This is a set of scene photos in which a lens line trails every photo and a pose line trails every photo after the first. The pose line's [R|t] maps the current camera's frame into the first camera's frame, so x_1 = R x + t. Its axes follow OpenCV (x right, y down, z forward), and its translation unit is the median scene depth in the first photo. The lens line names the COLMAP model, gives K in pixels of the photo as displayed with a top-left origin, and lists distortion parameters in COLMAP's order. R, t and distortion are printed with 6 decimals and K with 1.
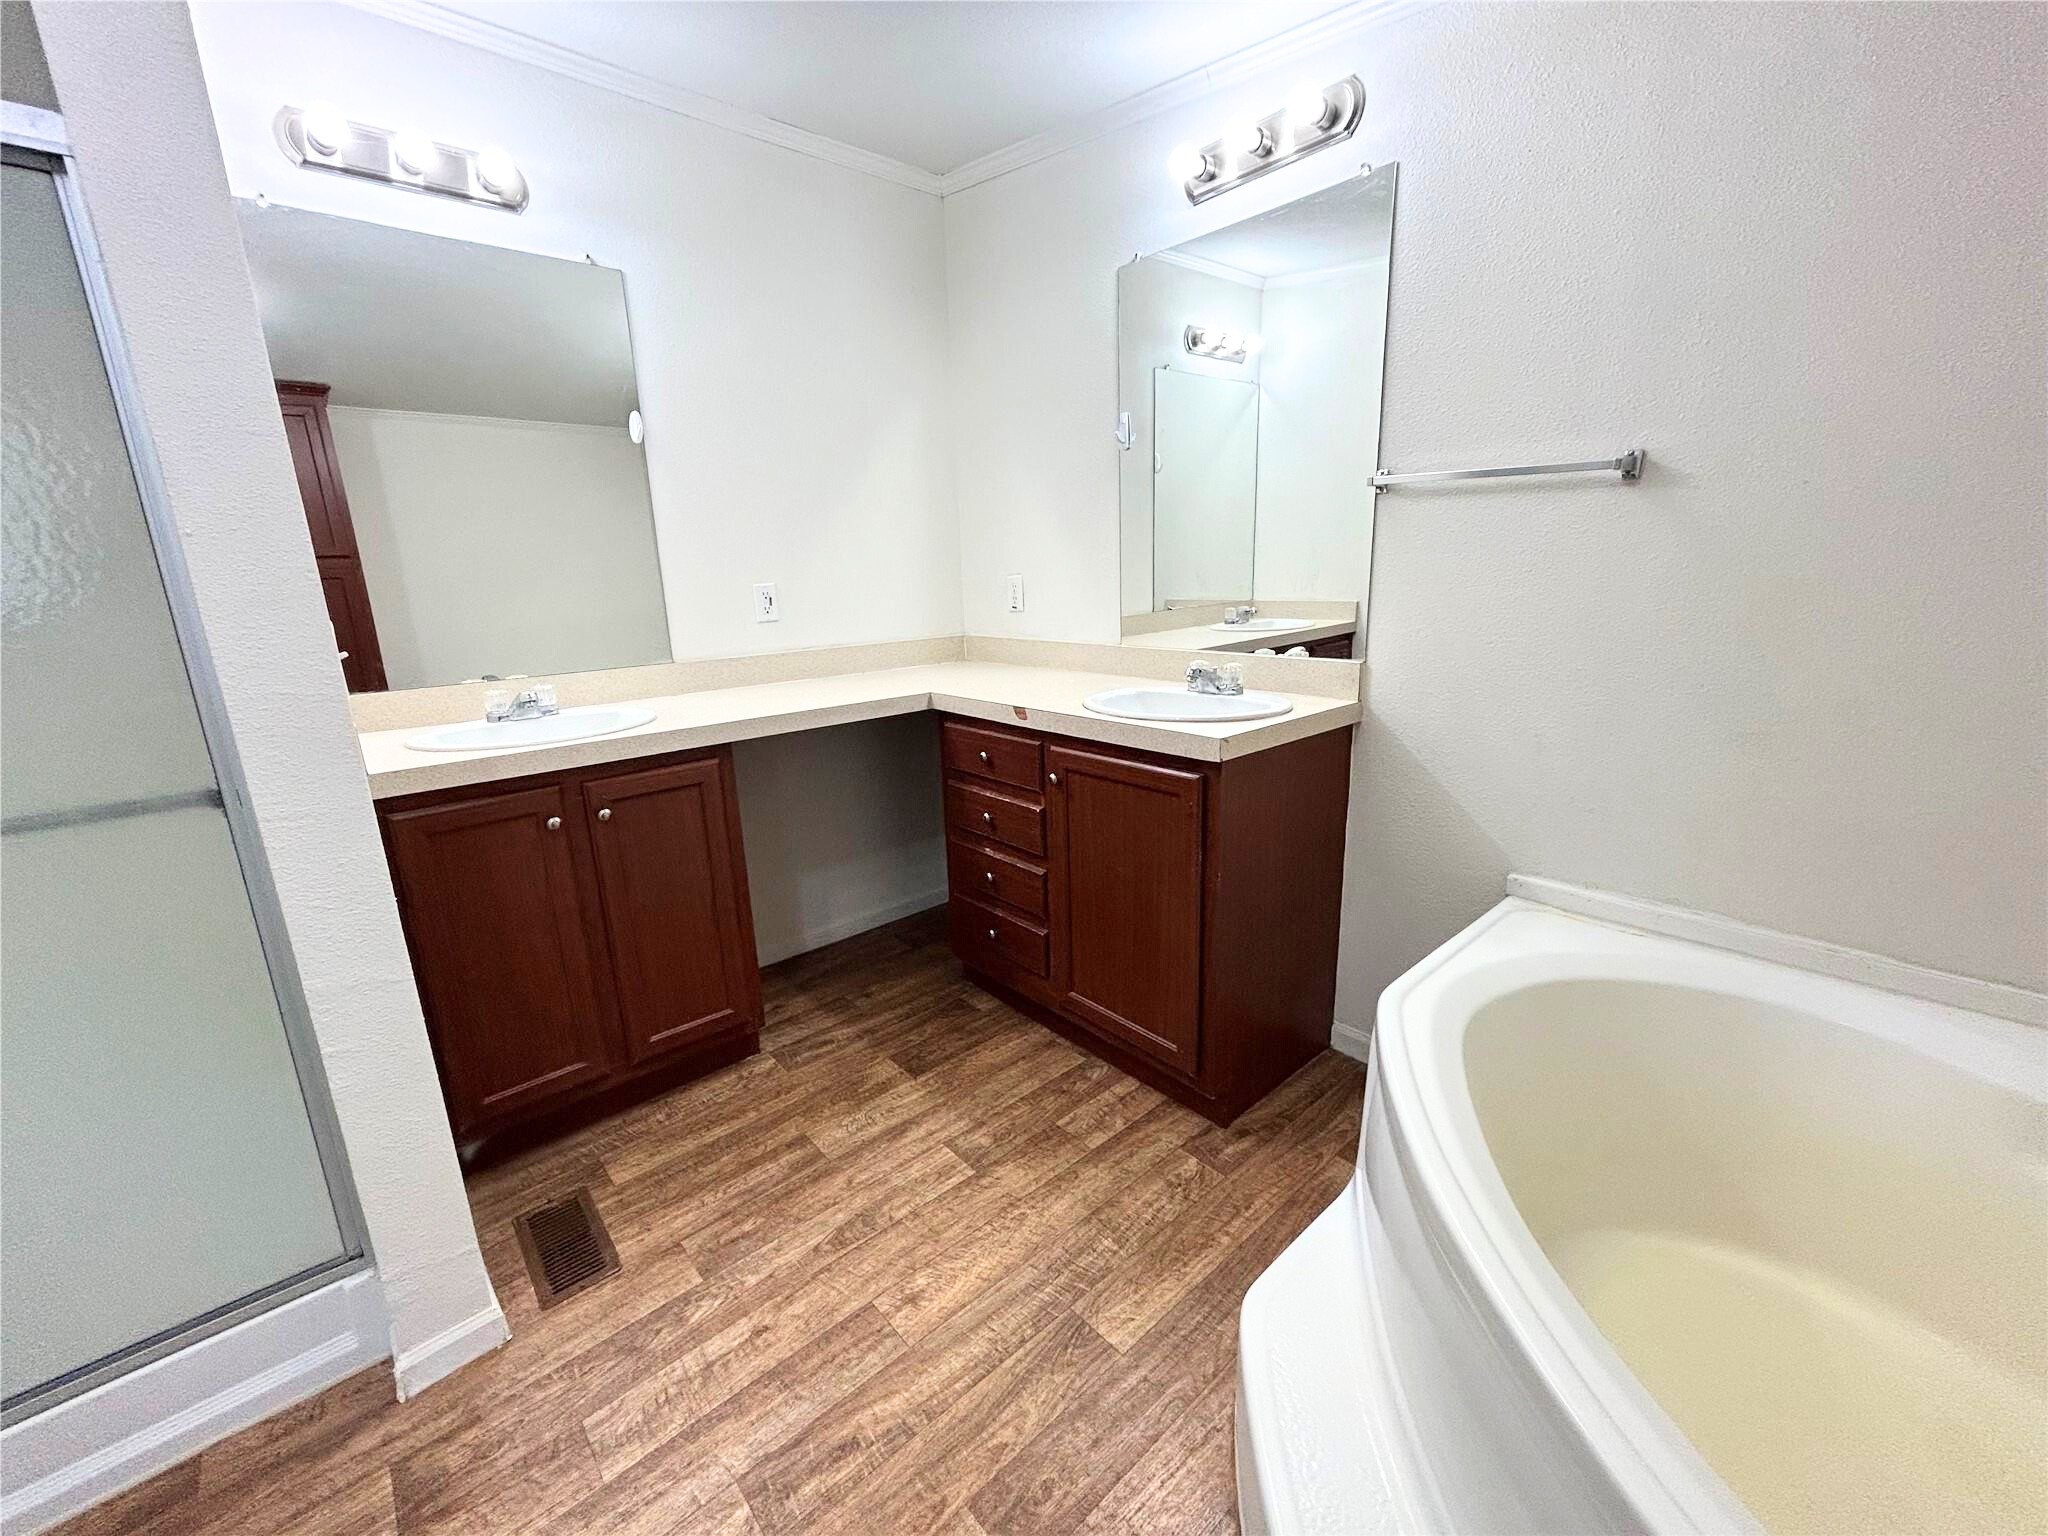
lens RADIAL K [[829.7, 0, 1027.2], [0, 829.7, 761.5], [0, 0, 1]] dist [-0.010987, 0.000187]
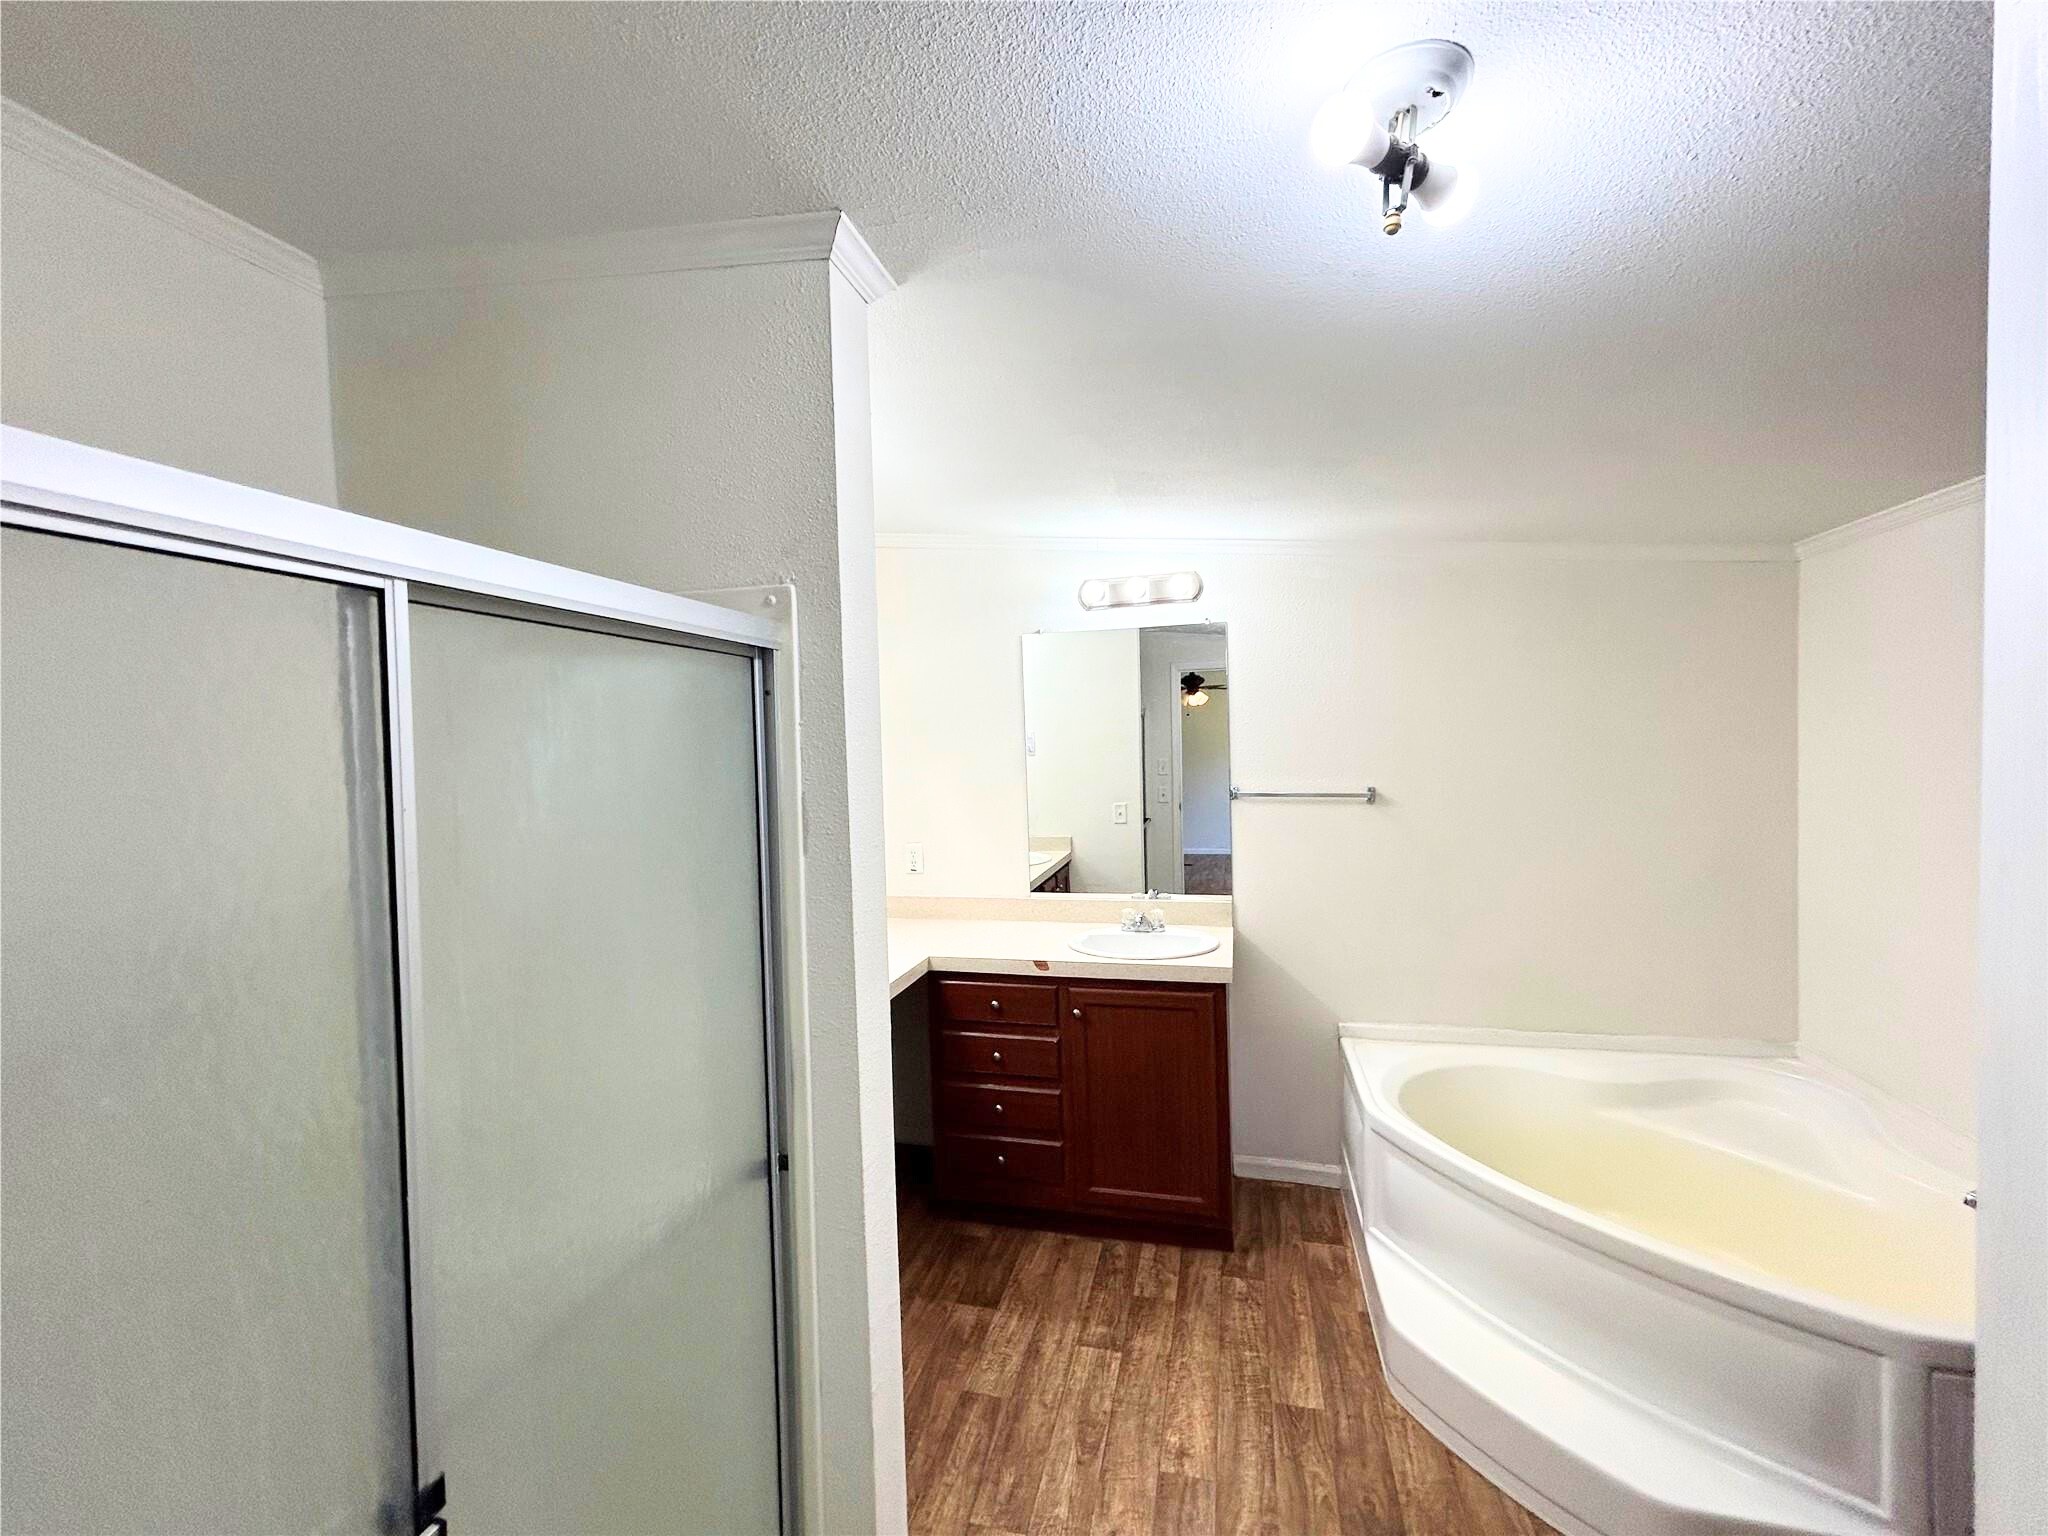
lens RADIAL K [[814.3, 0, 1031.8], [0, 814.3, 769.2], [0, 0, 1]] dist [-0.000491, 0.000201]
pose [[0.824005, -0.002882, 0.566575, -0.926293], [0.136215, 0.971665, -0.193163, -0.140975], [-0.549964, 0.236344, 0.801050, -0.107278]]
